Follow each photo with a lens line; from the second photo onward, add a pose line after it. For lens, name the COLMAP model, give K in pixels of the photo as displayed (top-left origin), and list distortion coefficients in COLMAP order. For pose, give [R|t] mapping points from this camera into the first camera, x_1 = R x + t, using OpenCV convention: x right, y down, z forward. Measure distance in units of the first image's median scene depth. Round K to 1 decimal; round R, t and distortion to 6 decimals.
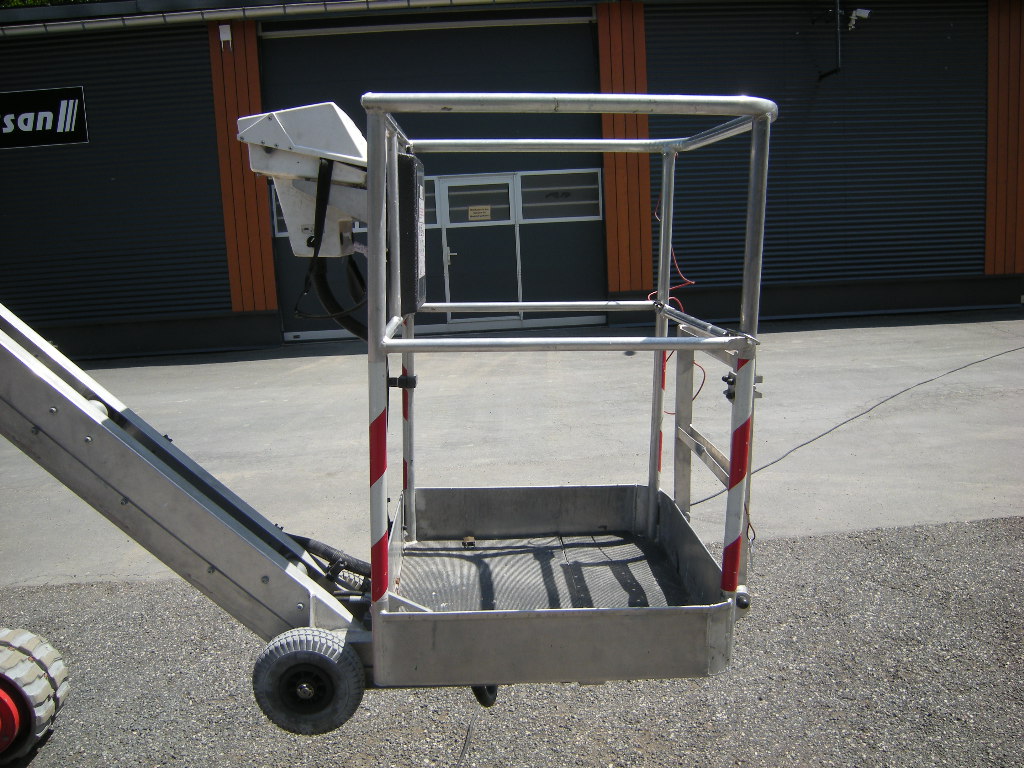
lens RADIAL K [[854.6, 0, 513.6], [0, 854.6, 376.2], [0, 0, 1]] dist [-0.122345, 0.058187]
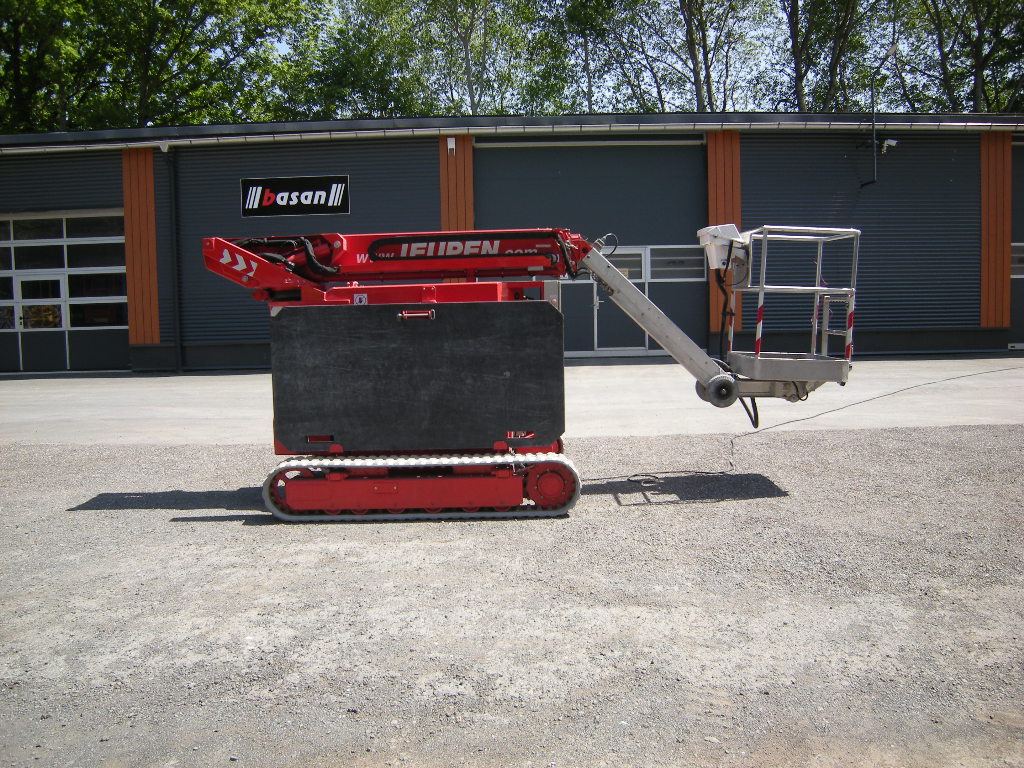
lens RADIAL K [[854.6, 0, 513.6], [0, 854.6, 376.2], [0, 0, 1]] dist [-0.122345, 0.058187]
pose [[0.998815, 0.032370, -0.036348, -0.170782], [-0.035300, 0.995916, -0.083098, 0.109671], [0.033509, 0.084282, 0.995878, -0.432009]]
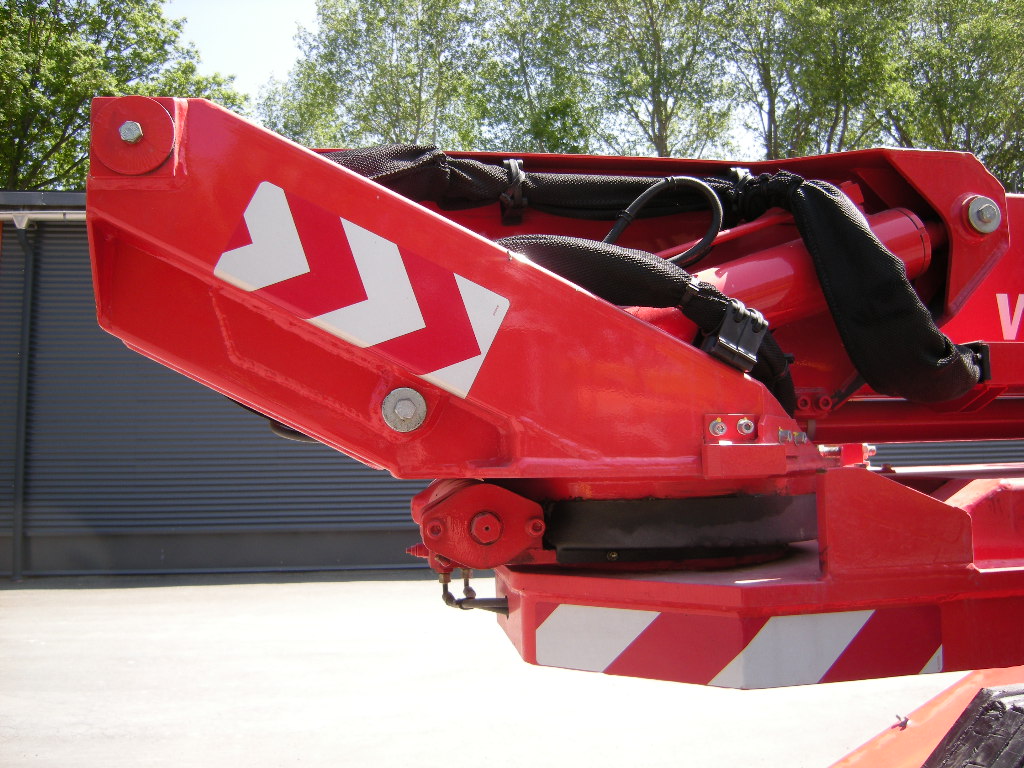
lens RADIAL K [[854.6, 0, 513.6], [0, 854.6, 376.2], [0, 0, 1]] dist [-0.122345, 0.058187]
pose [[0.994228, 0.043596, 0.098035, -0.380538], [-0.015738, 0.963101, -0.268678, 0.016863], [-0.106131, 0.265584, 0.958228, 0.067713]]
